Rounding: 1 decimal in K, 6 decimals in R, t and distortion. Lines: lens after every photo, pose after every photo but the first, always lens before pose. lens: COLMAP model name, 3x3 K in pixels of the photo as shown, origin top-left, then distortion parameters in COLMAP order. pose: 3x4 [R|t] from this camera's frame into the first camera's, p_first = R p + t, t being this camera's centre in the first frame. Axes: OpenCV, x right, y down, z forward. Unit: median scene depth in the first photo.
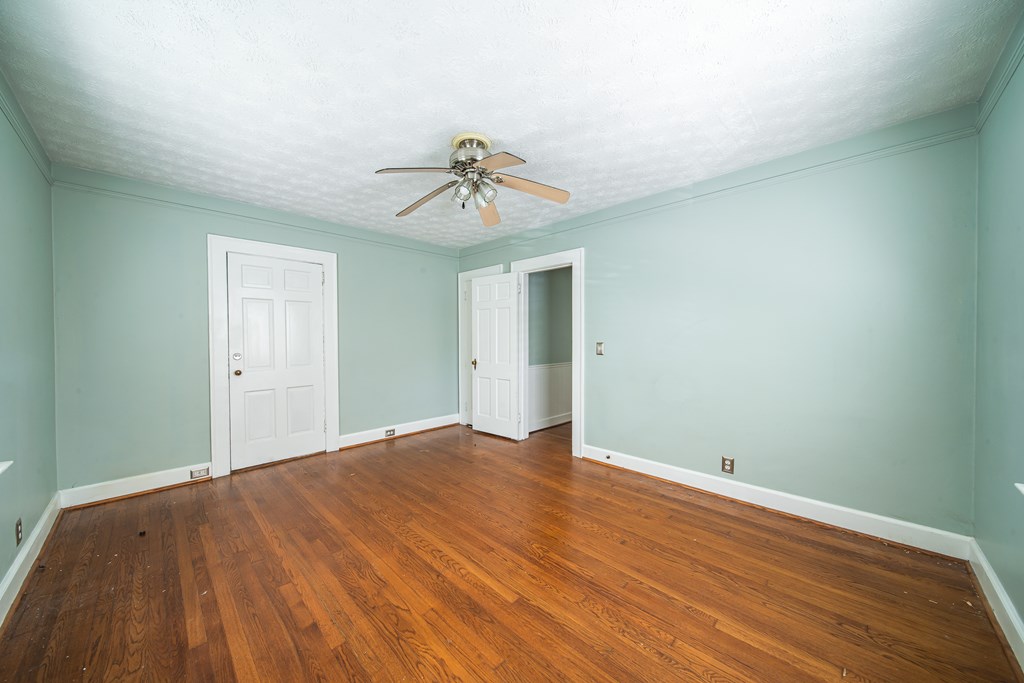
lens RADIAL K [[356.4, 0, 510.9], [0, 356.4, 342.3], [0, 0, 1]] dist [-0.000742, -0.000501]
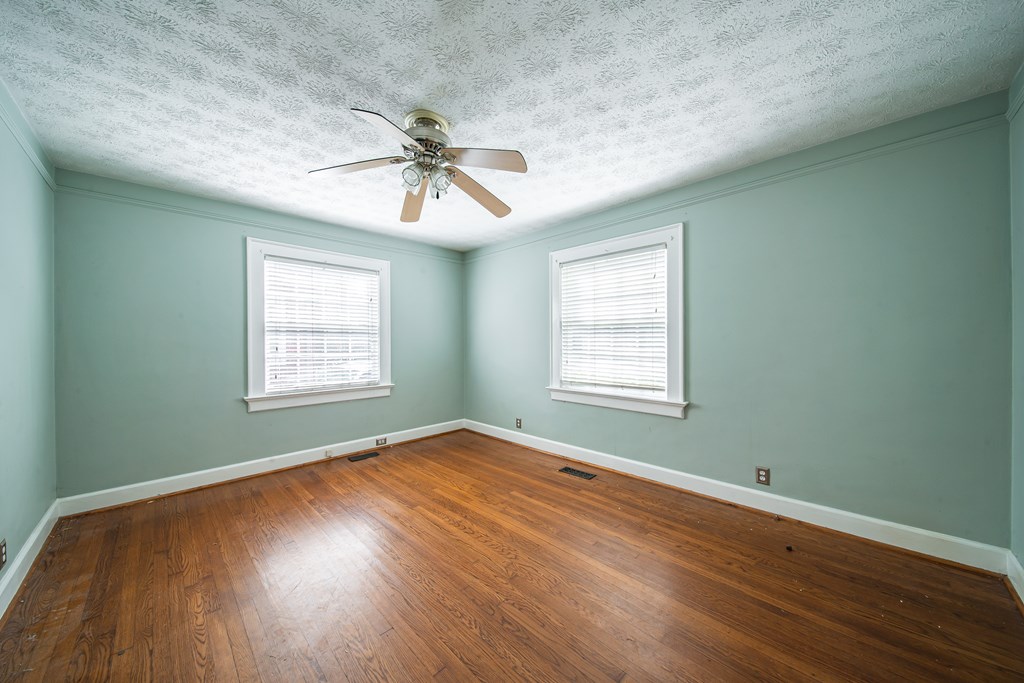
lens RADIAL K [[356.4, 0, 510.9], [0, 356.4, 342.3], [0, 0, 1]] dist [-0.000742, -0.000501]
pose [[-0.999834, 0.010663, 0.014748, -0.415472], [0.010971, 0.999719, 0.020992, -0.035362], [-0.014520, 0.021150, -0.999671, 2.411517]]
